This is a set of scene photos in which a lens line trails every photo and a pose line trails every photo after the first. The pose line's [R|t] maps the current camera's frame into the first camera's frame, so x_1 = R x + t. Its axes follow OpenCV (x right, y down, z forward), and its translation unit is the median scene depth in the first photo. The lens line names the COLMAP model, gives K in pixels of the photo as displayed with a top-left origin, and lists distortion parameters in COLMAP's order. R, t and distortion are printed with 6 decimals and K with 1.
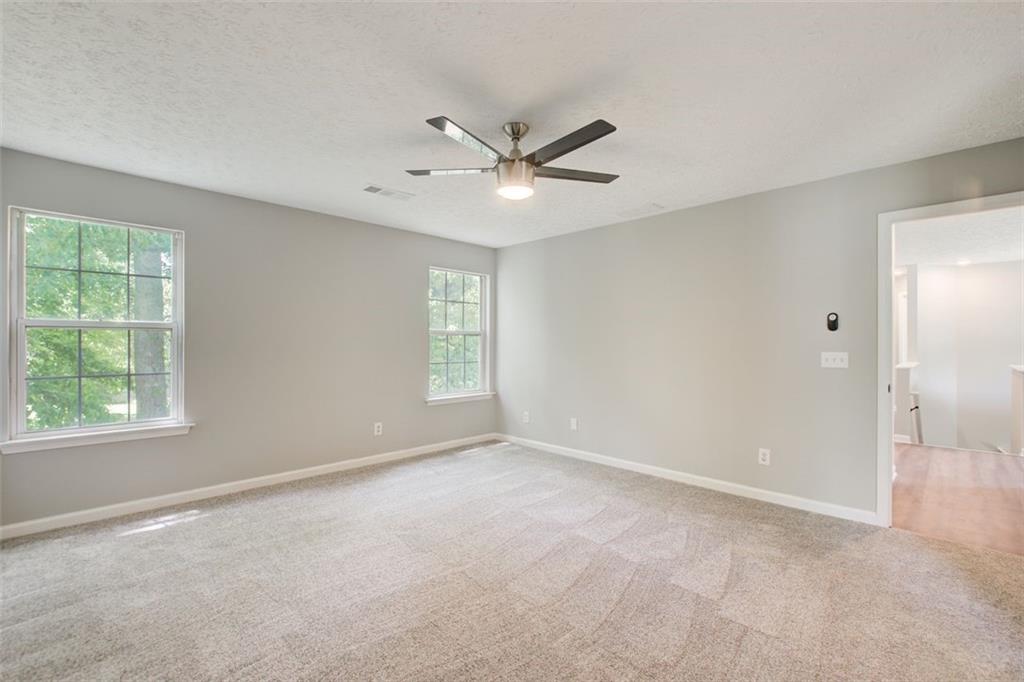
lens RADIAL K [[455.0, 0, 512.0], [0, 455.0, 341.0], [0, 0, 1]] dist [0.000468, 0.000043]
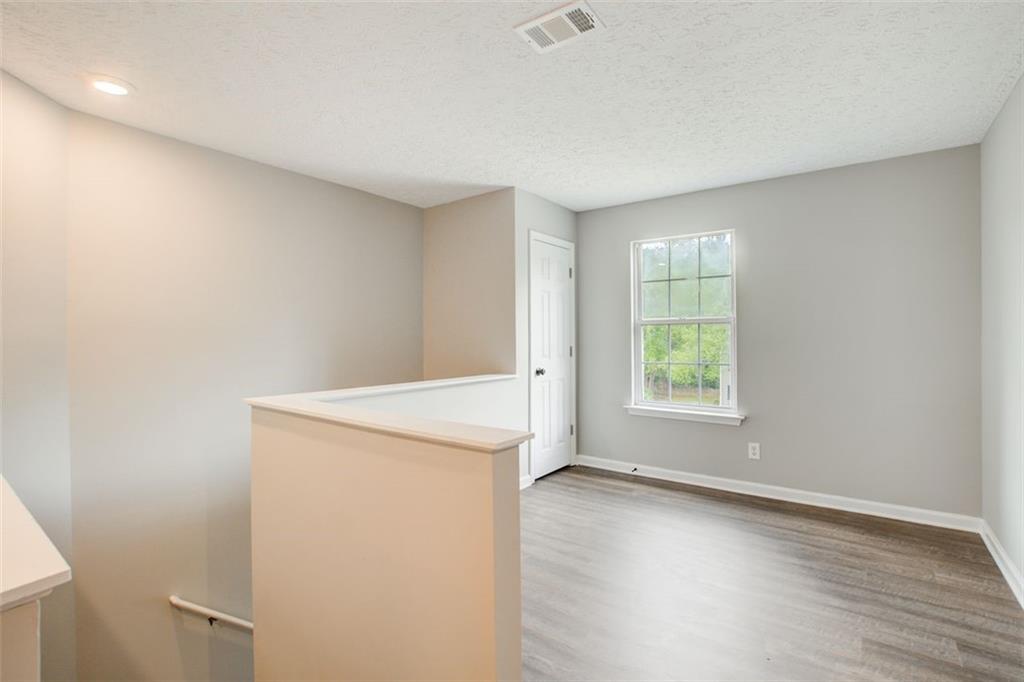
lens RADIAL K [[495.9, 0, 512.0], [0, 495.9, 341.0], [0, 0, 1]] dist [-0.002922, -0.000442]
pose [[0.146670, 0.007994, -0.989153, 0.363252], [0.005506, 0.999945, 0.008898, 0.000891], [0.989170, -0.006751, 0.146618, 0.380639]]
